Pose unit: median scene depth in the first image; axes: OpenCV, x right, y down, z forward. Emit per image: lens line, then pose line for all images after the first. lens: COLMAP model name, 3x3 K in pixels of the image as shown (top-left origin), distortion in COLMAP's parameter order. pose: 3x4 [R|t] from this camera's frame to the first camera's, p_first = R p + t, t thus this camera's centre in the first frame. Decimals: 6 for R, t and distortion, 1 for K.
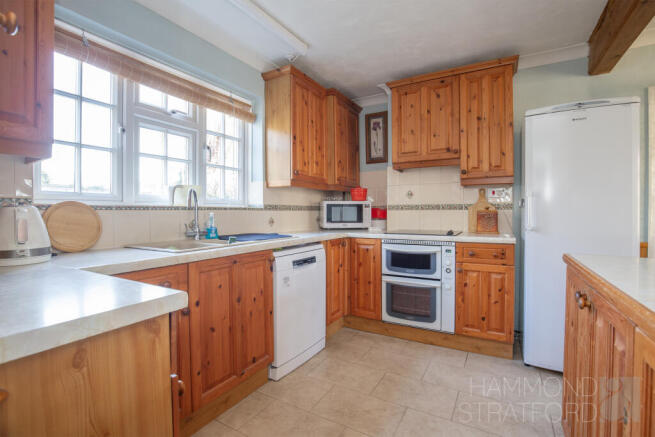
lens RADIAL K [[302.8, 0, 329.7], [0, 302.8, 217.3], [0, 0, 1]] dist [-0.016752, 0.000522]
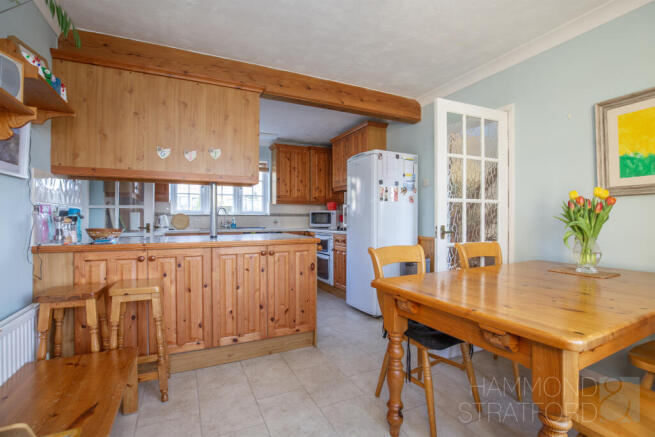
lens RADIAL K [[302.8, 0, 327.5], [0, 302.8, 219.5], [0, 0, 1]] dist [-0.016752, 0.000522]
pose [[0.812606, -0.005911, -0.582783, 1.222924], [-0.007218, 0.999770, -0.020206, 0.033534], [0.582768, 0.020626, 0.812376, -0.380637]]
